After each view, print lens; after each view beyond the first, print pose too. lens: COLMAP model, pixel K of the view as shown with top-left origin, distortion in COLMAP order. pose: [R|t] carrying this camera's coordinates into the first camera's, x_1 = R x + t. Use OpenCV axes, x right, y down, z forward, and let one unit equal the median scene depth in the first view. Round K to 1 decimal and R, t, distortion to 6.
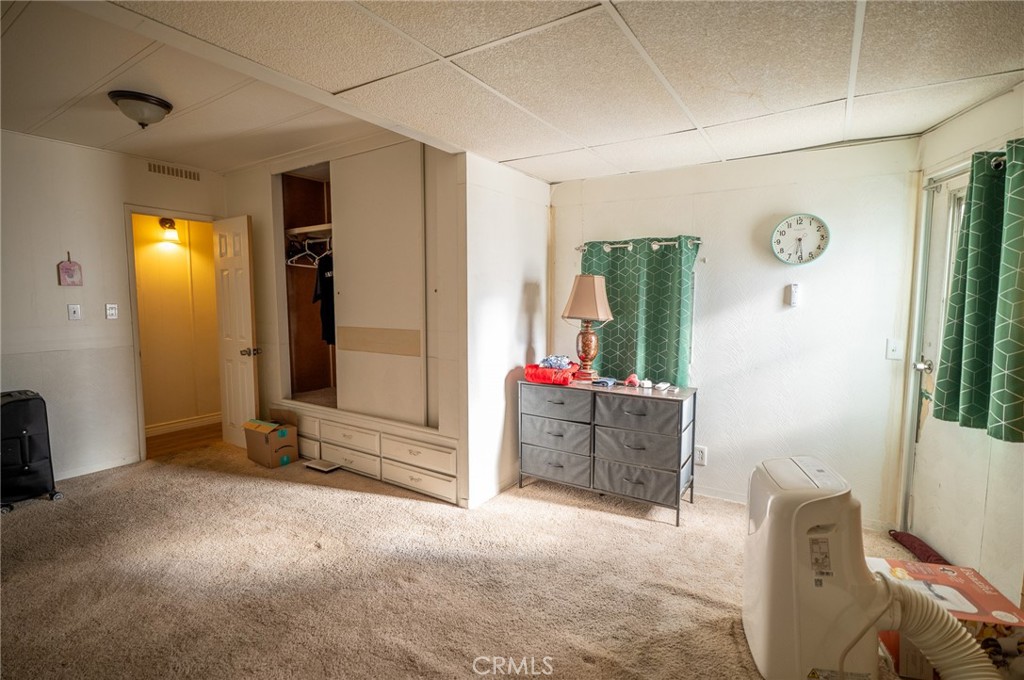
lens RADIAL K [[474.7, 0, 530.3], [0, 474.7, 336.5], [0, 0, 1]] dist [0.001967, 0.000529]
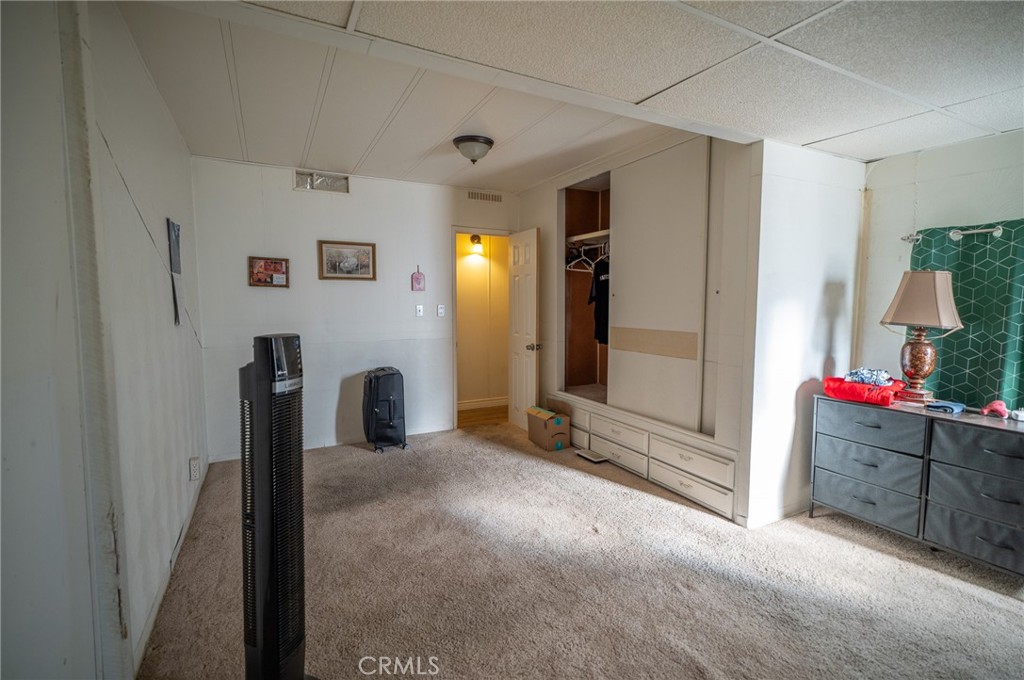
lens RADIAL K [[474.7, 0, 524.3], [0, 474.7, 340.0], [0, 0, 1]] dist [0.001967, 0.000529]
pose [[0.873831, 0.041070, -0.484492, -0.072020], [-0.040385, 0.999114, 0.011857, 0.004301], [0.484549, 0.009205, 0.874716, -0.019287]]
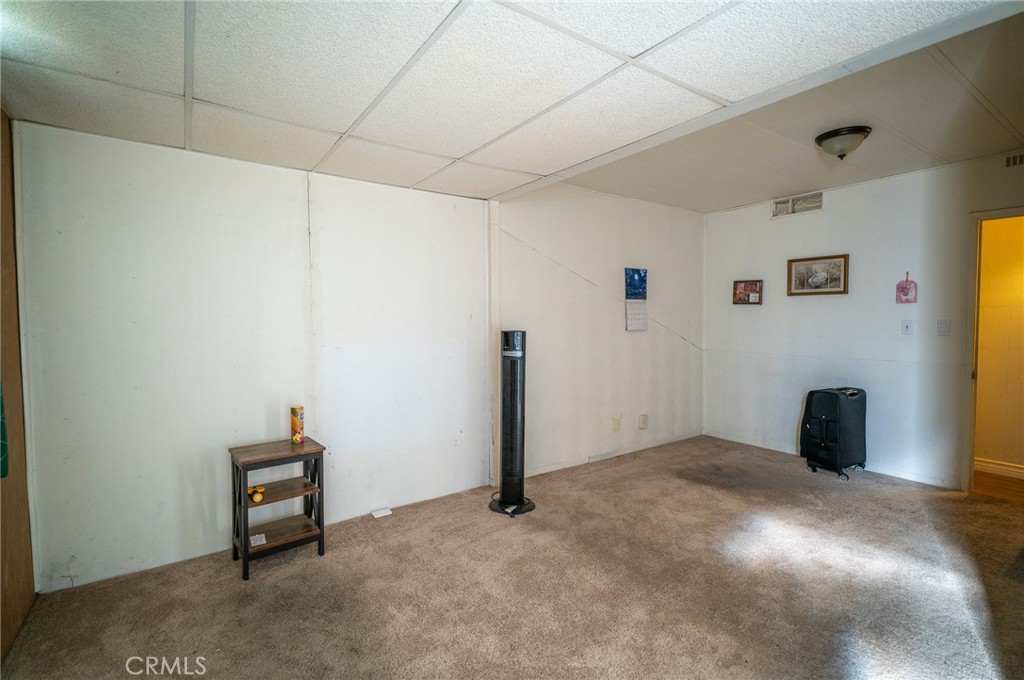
lens RADIAL K [[474.7, 0, 503.0], [0, 474.7, 335.8], [0, 0, 1]] dist [0.001967, 0.000529]
pose [[-0.401173, 0.036225, -0.915286, 0.494161], [-0.073218, 0.994752, 0.071462, -0.050363], [0.913071, 0.095684, -0.396415, 0.724231]]
